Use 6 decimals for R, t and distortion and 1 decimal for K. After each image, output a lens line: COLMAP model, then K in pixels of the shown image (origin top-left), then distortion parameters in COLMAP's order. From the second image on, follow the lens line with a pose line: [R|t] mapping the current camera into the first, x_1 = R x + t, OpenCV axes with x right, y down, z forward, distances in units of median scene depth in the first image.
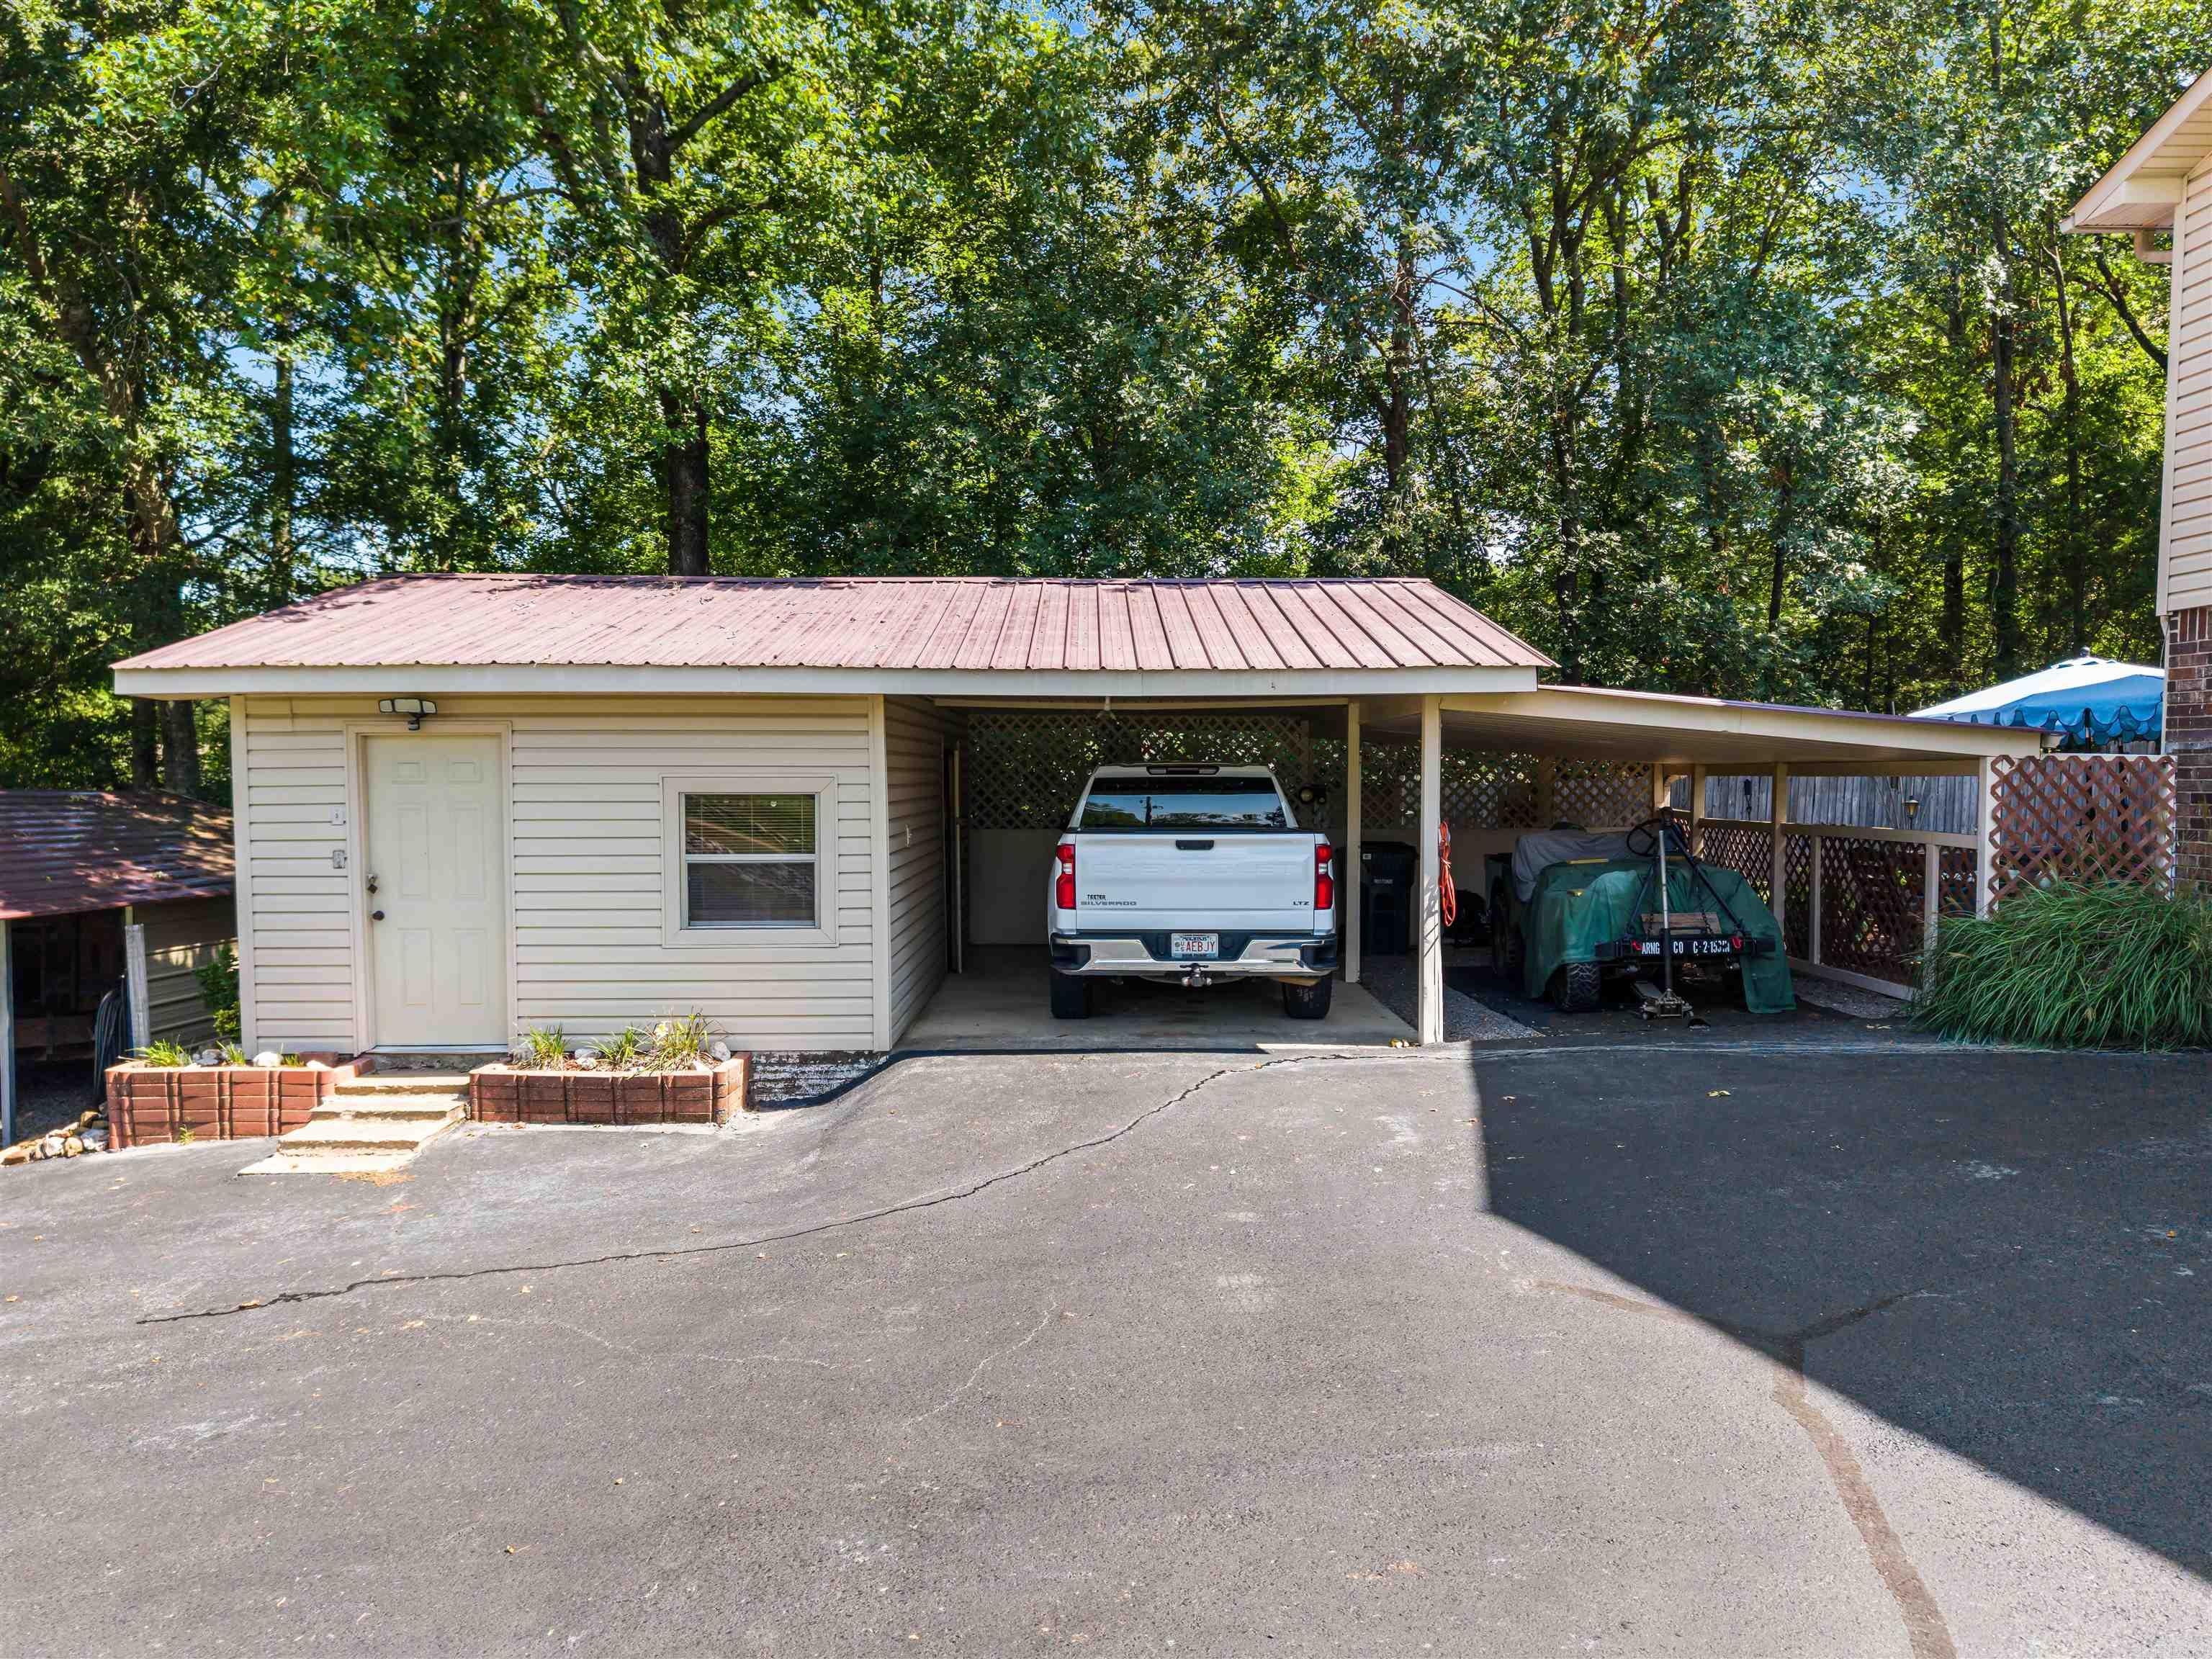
lens RADIAL K [[1503.0, 0, 1104.2], [0, 1503.0, 847.4], [0, 0, 1]] dist [0.034895, -0.048018]
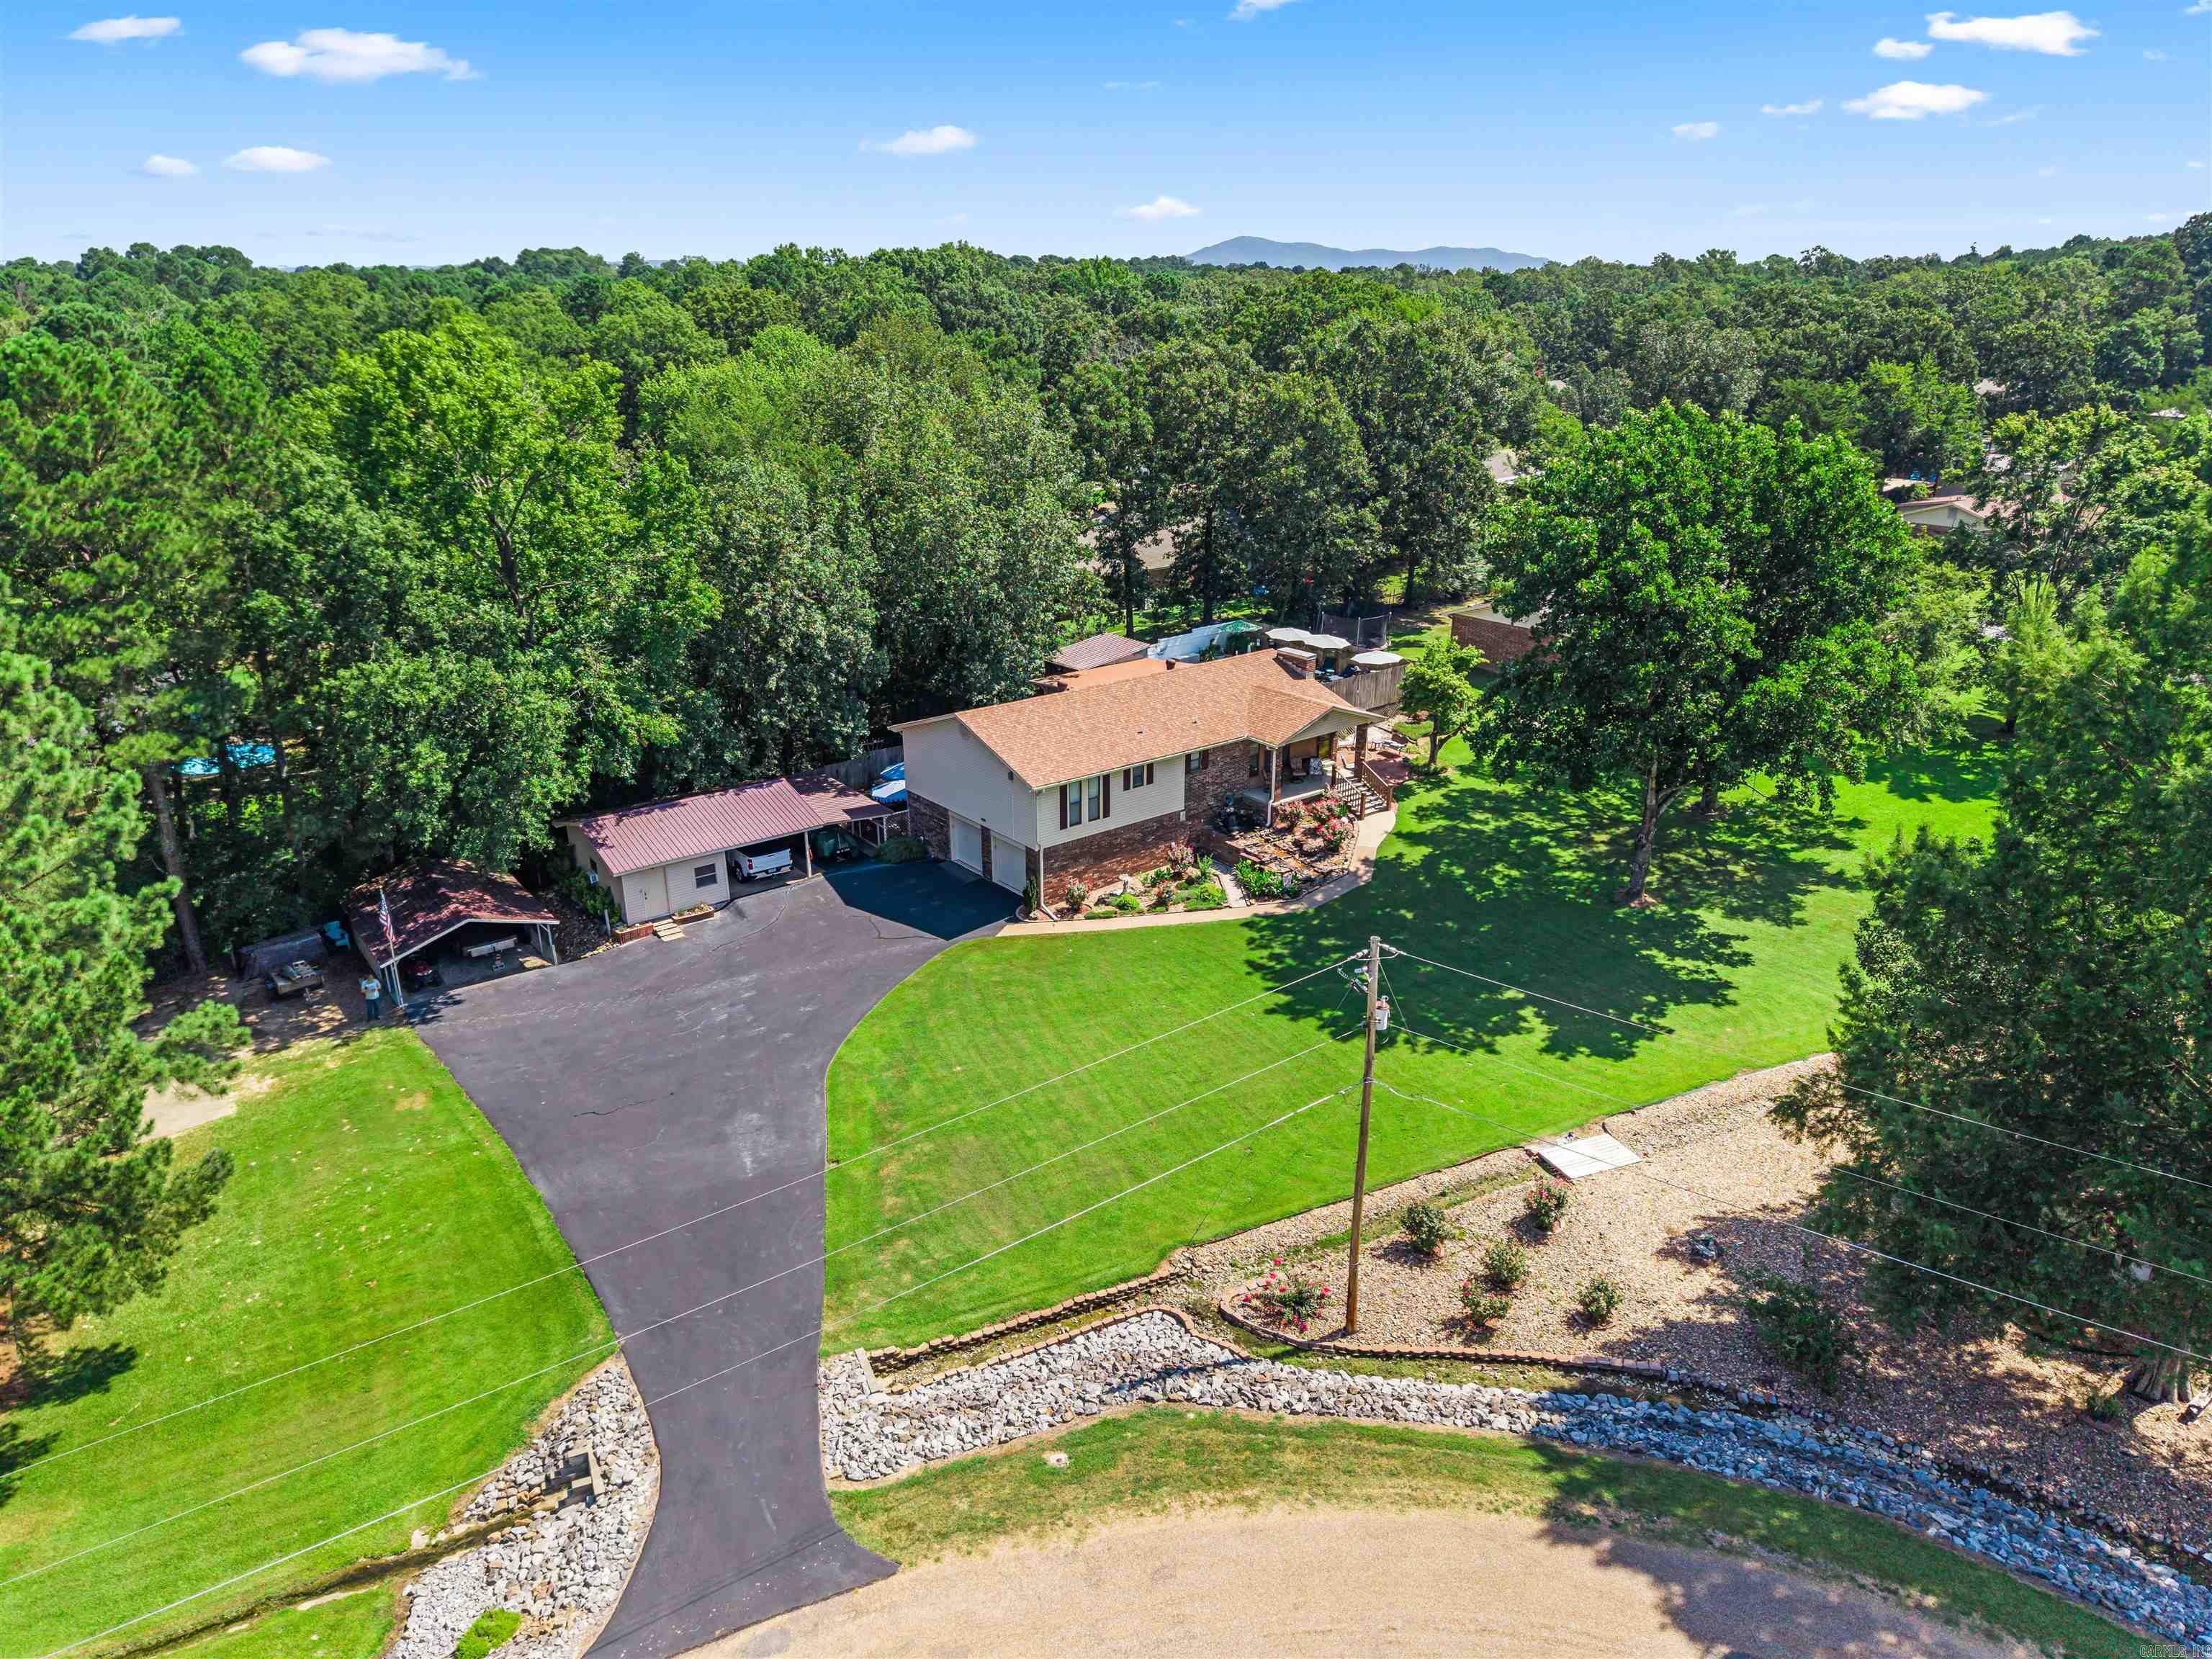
lens RADIAL K [[1503.0, 0, 1097.4], [0, 1503.0, 813.9], [0, 0, 1]] dist [0.034895, -0.048018]
pose [[0.808810, -0.204440, 0.551390, -2.238970], [0.036557, 0.953292, 0.299830, -1.978742], [-0.586933, -0.222349, 0.778506, -4.578085]]
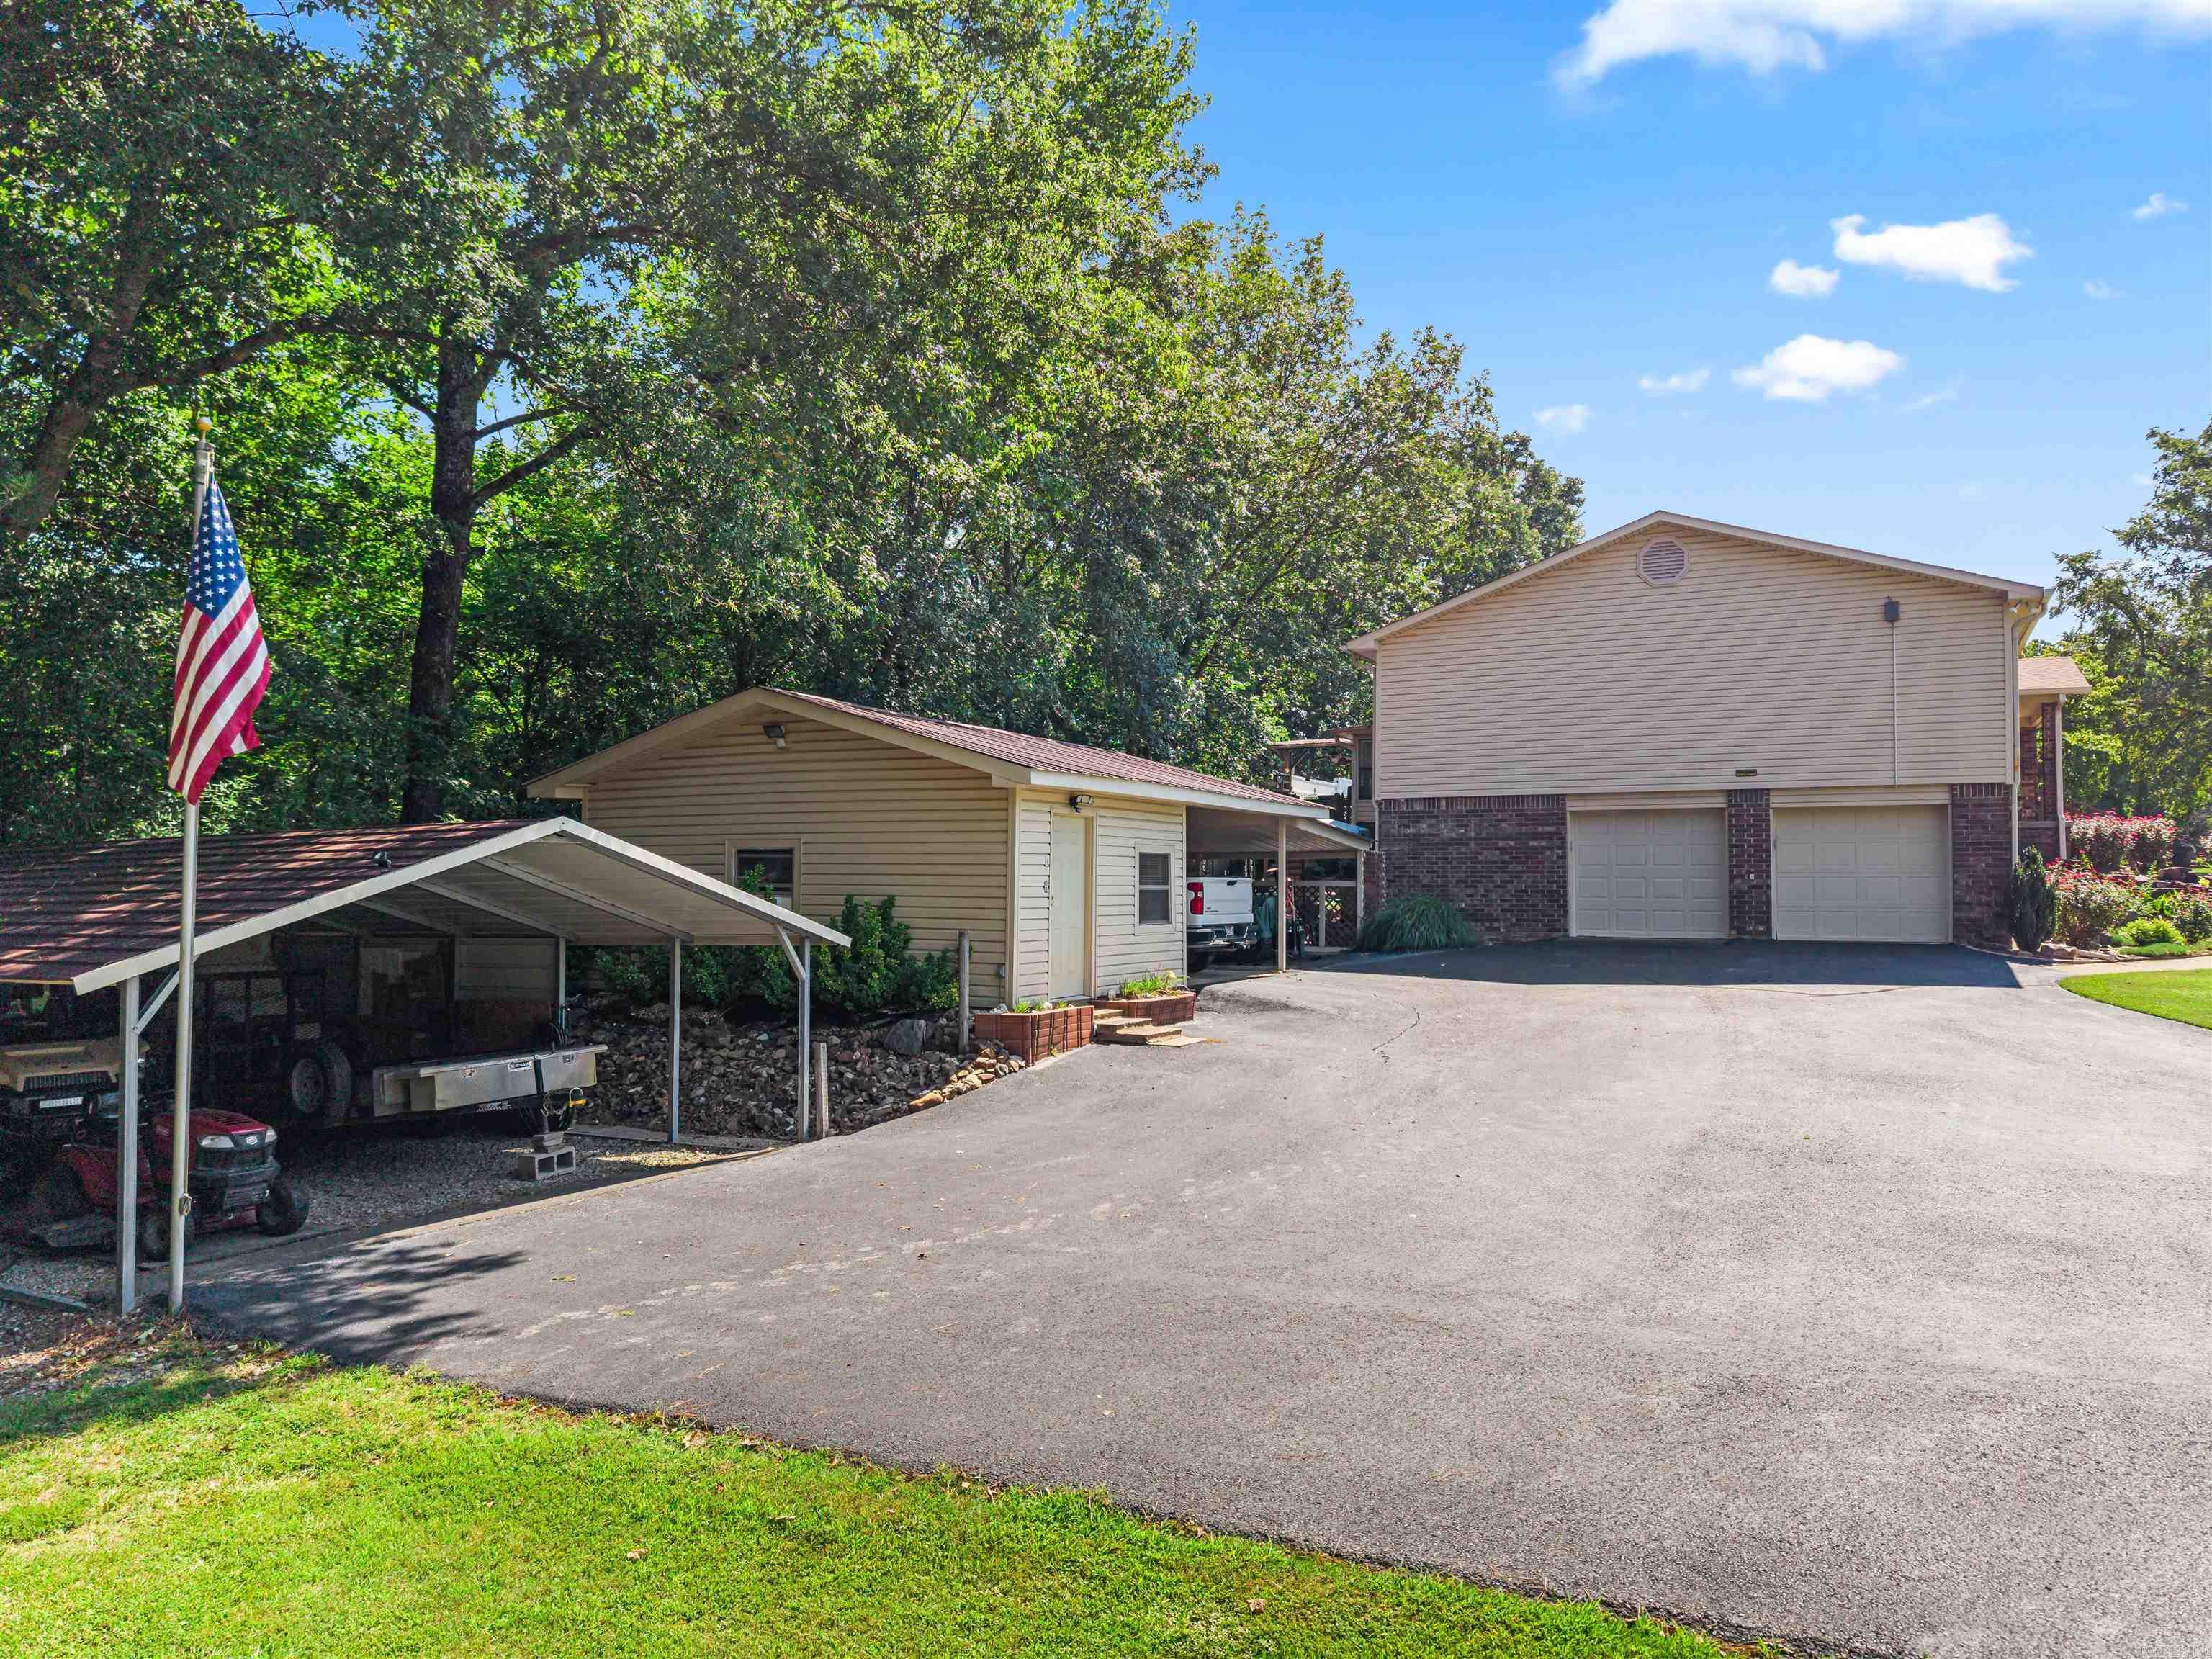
lens RADIAL K [[1503.0, 0, 1095.8], [0, 1503.0, 833.7], [0, 0, 1]] dist [0.034895, -0.048018]
pose [[0.485808, 0.036509, 0.873303, -1.883709], [0.038564, 0.997259, -0.063144, 0.054816], [-0.873214, 0.064354, 0.483069, 0.148849]]
